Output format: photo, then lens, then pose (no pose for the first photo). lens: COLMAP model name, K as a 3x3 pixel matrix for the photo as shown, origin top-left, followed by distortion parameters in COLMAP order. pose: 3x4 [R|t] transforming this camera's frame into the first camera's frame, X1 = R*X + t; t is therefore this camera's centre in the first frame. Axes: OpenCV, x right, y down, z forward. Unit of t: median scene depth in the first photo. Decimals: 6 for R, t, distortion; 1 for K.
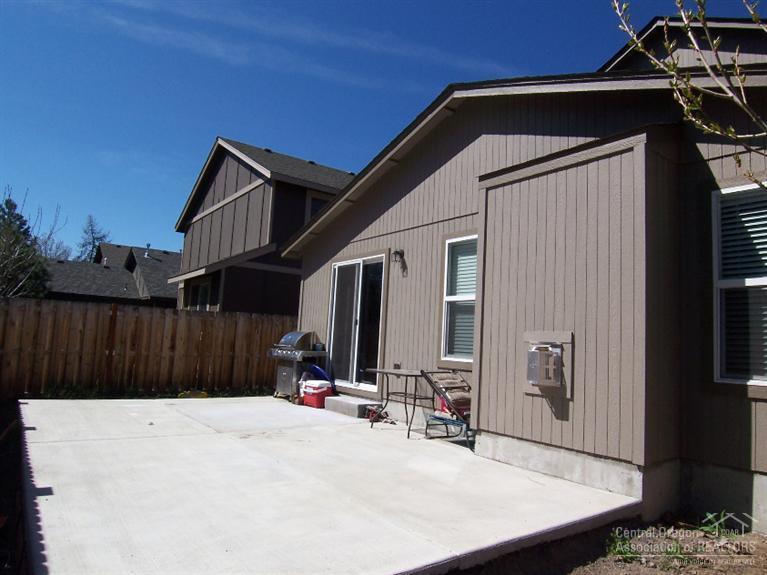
lens RADIAL K [[515.3, 0, 385.0], [0, 515.3, 289.8], [0, 0, 1]] dist [-0.004399, -0.052541]
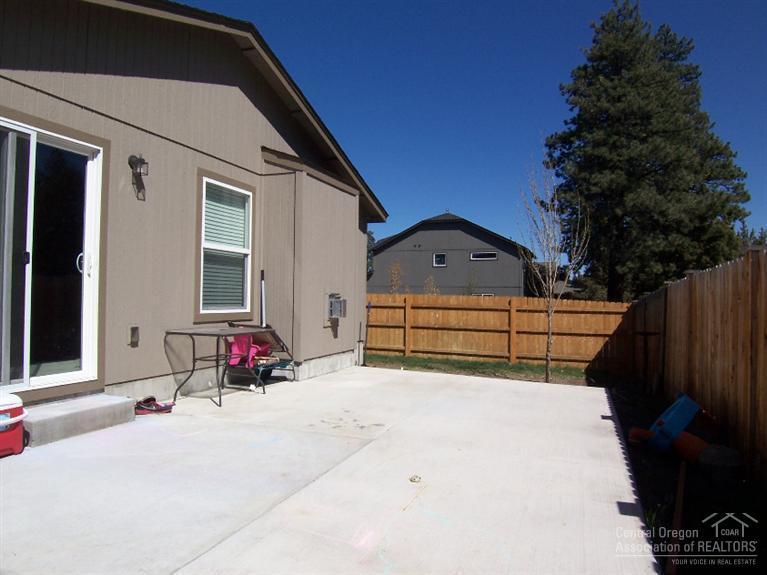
lens RADIAL K [[515.3, 0, 385.0], [0, 515.3, 289.8], [0, 0, 1]] dist [-0.004399, -0.052541]
pose [[-0.529674, -0.052229, 0.846592, -0.817098], [-0.136787, 0.990298, -0.024486, 0.074895], [-0.837099, -0.128772, -0.531679, 1.218335]]
